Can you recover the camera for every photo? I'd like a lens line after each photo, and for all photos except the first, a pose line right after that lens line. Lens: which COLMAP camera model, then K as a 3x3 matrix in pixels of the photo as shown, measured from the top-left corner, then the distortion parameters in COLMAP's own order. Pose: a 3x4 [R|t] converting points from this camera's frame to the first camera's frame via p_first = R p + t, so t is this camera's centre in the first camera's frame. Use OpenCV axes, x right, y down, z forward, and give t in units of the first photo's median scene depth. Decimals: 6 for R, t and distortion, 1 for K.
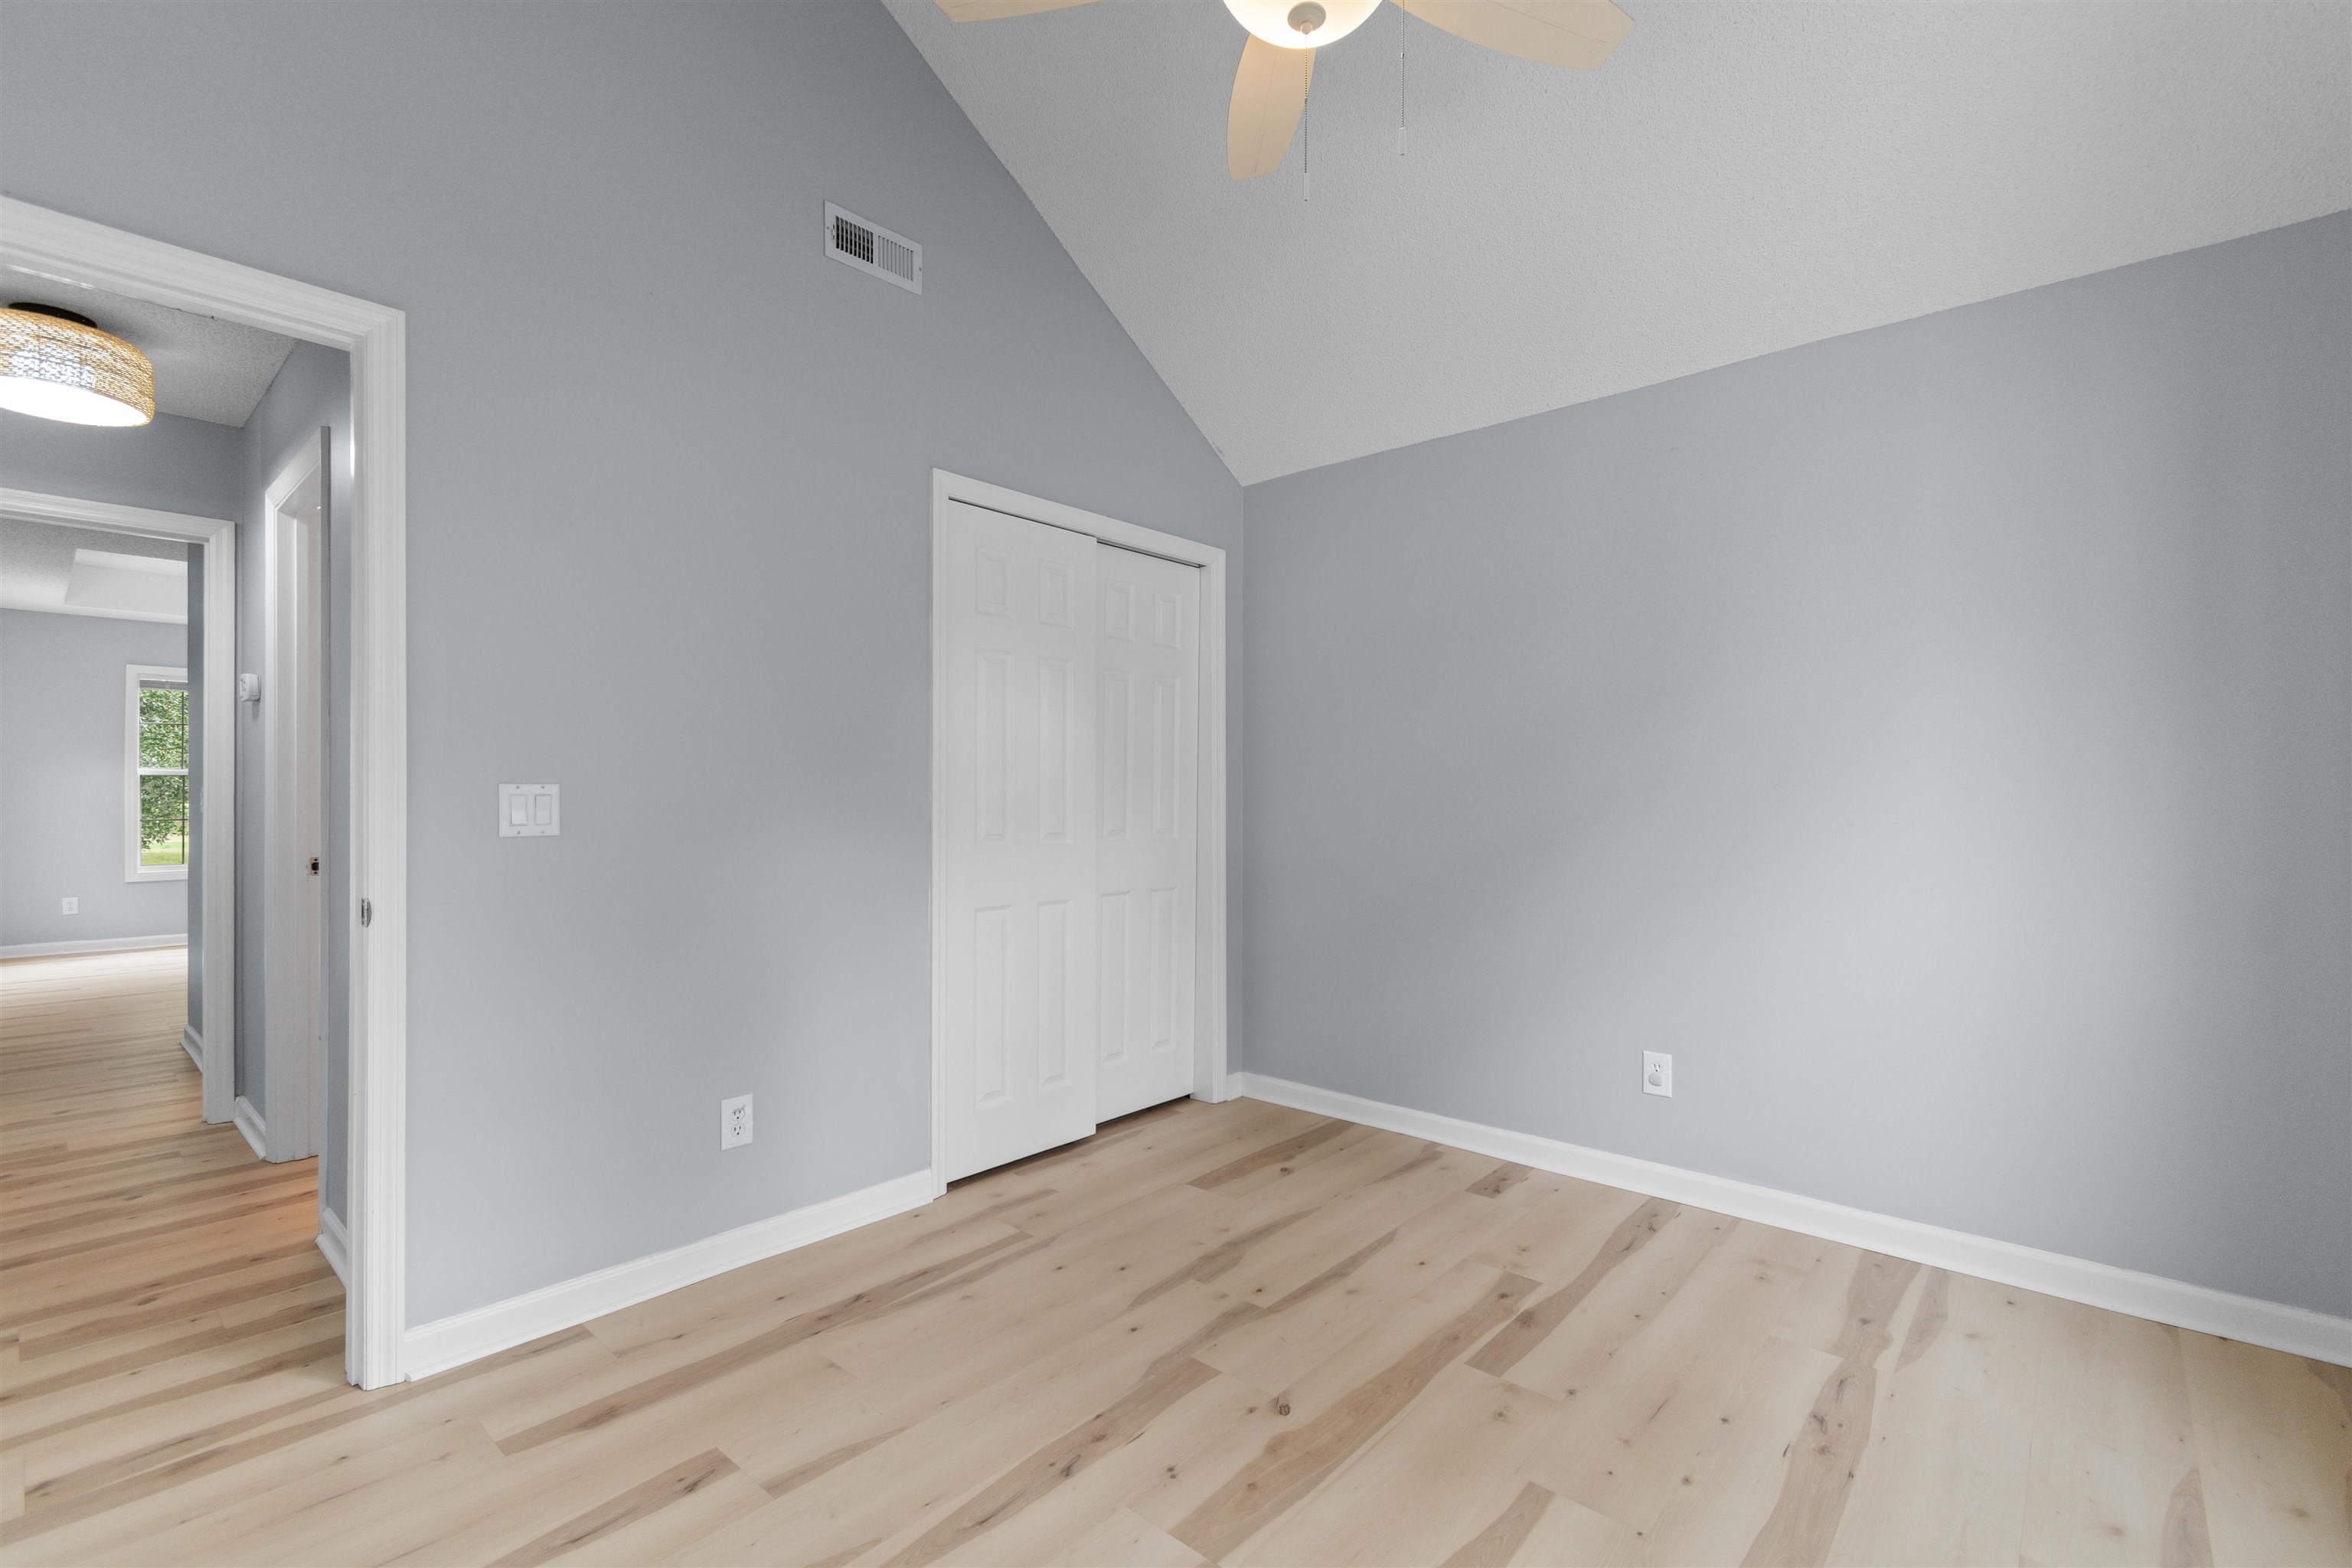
lens RADIAL K [[1043.0, 0, 1197.3], [0, 1043.0, 788.4], [0, 0, 1]] dist [0.004092, -0.002744]
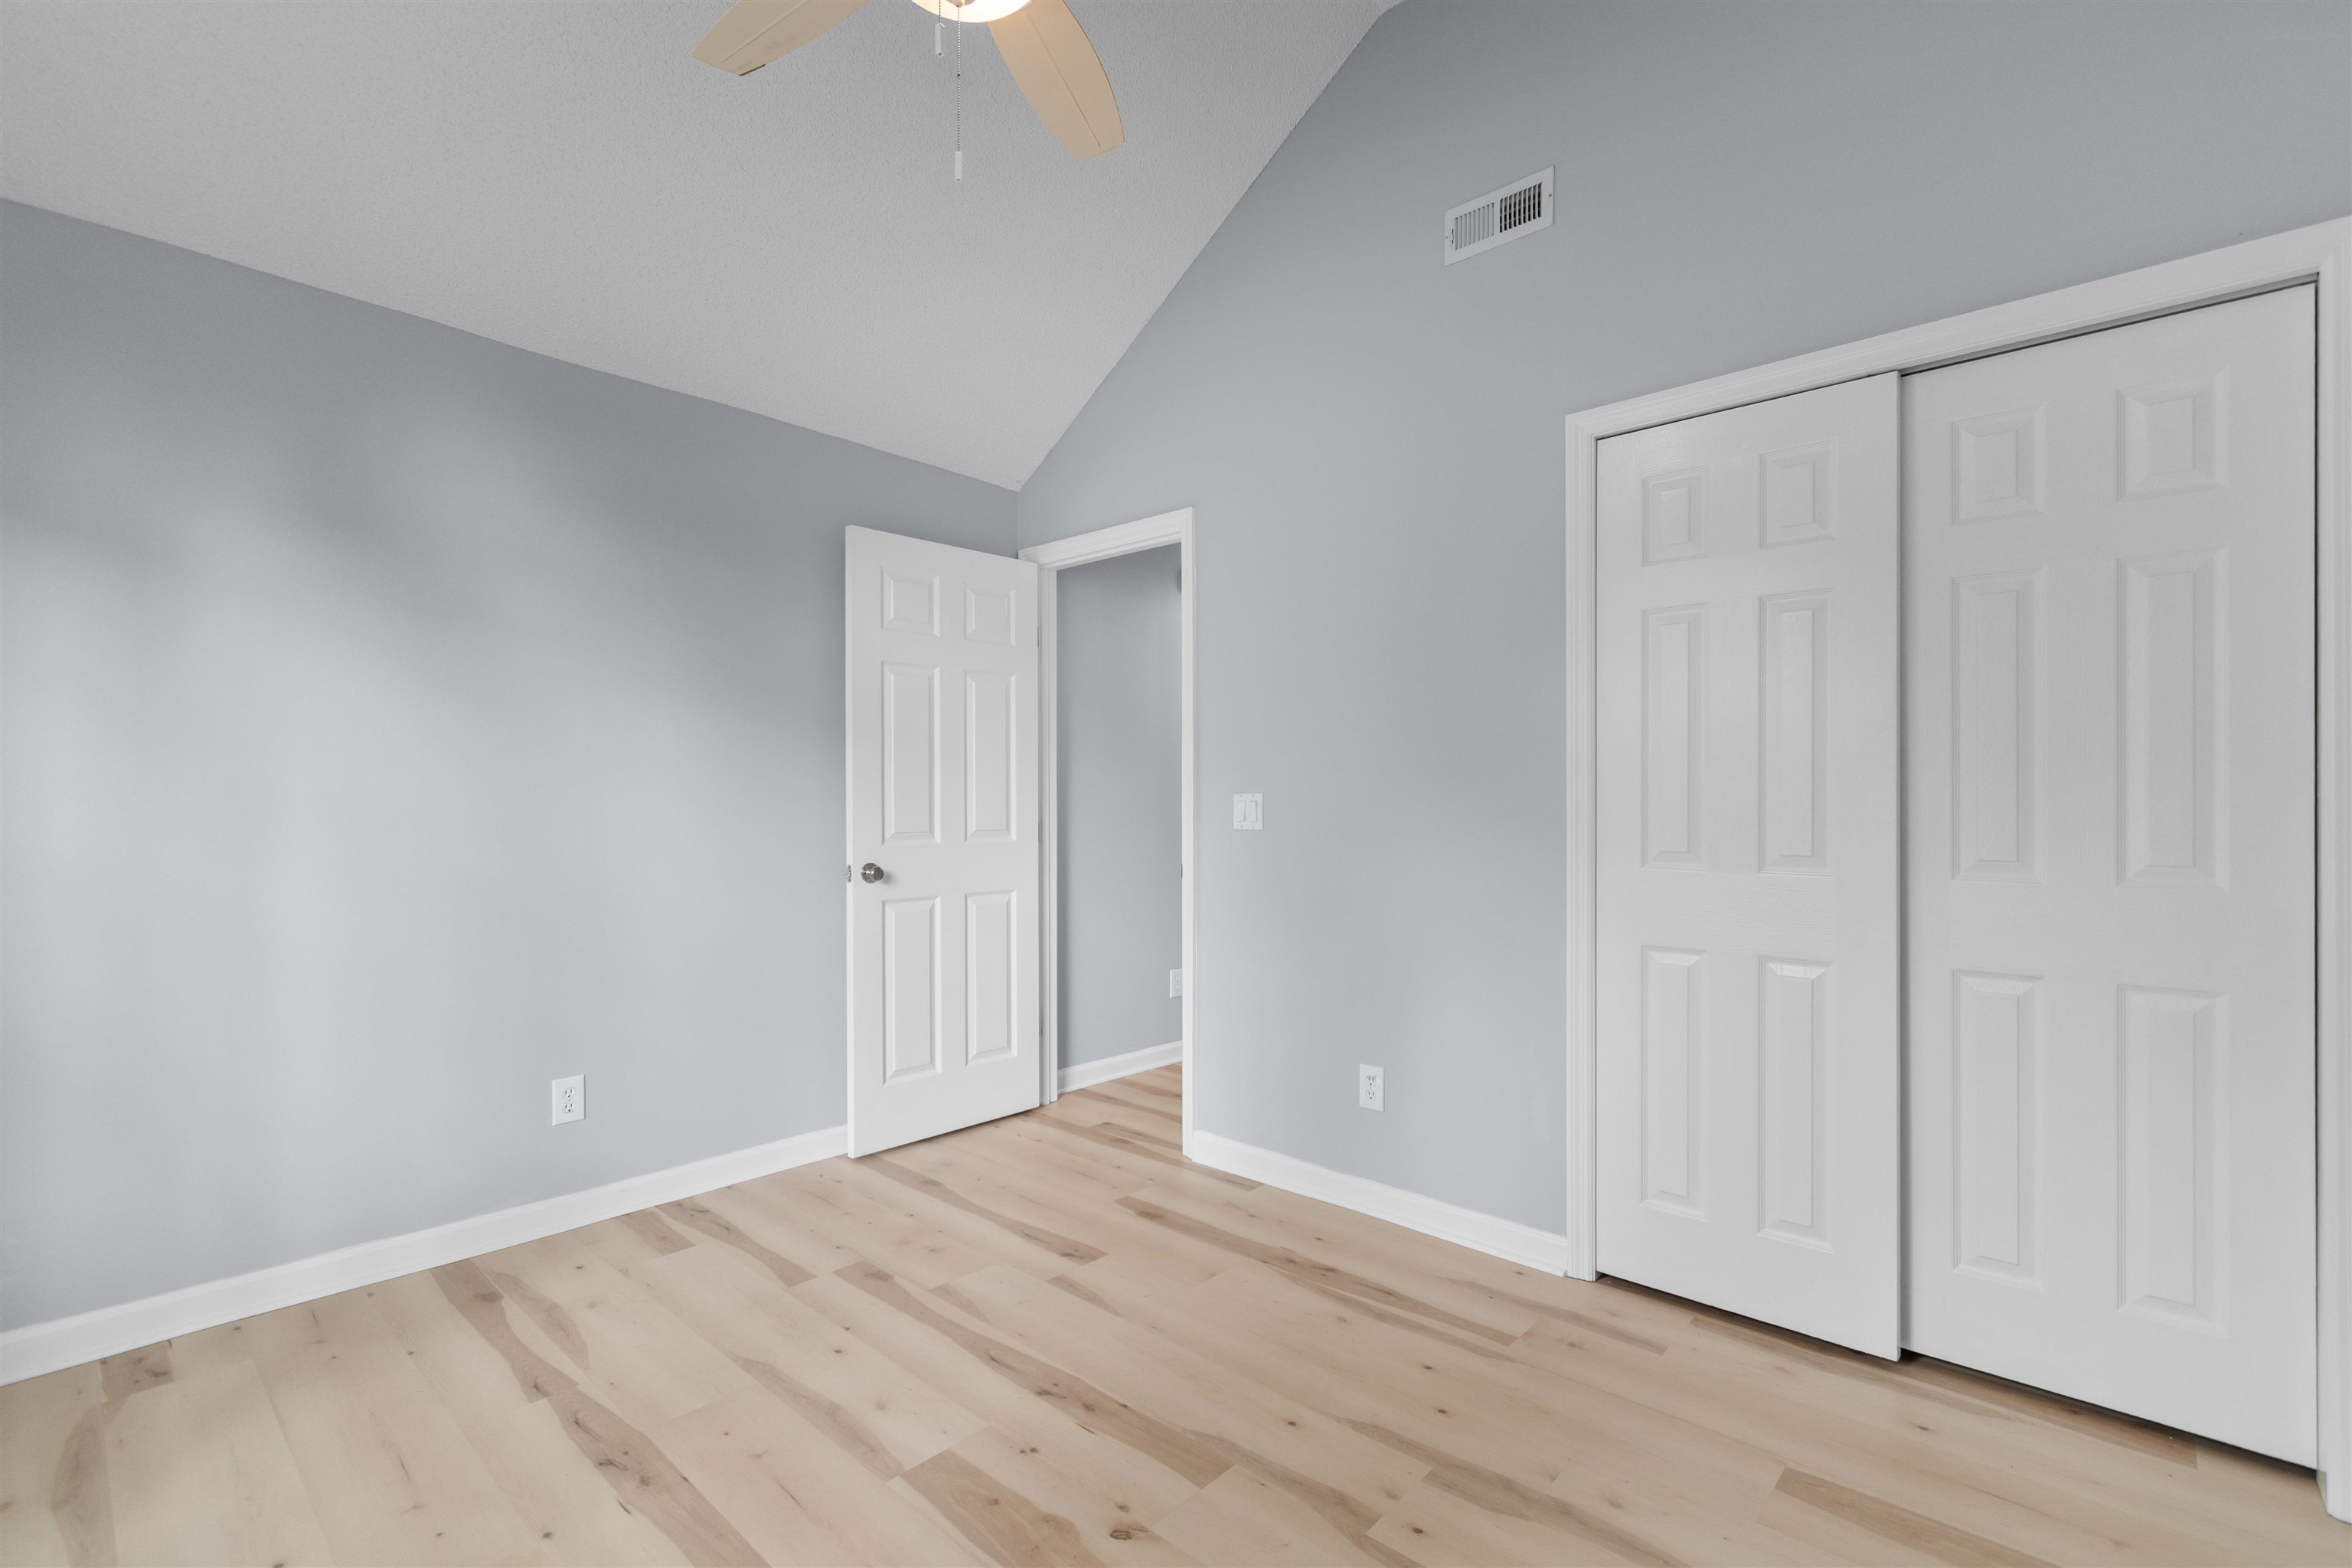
lens RADIAL K [[1043.0, 0, 1177.9], [0, 1043.0, 798.4], [0, 0, 1]] dist [0.004092, -0.002744]
pose [[-0.027631, -0.003810, -0.999611, 0.816966], [0.006605, 0.999970, -0.003994, 0.007785], [0.999596, -0.006713, -0.027605, 0.951798]]
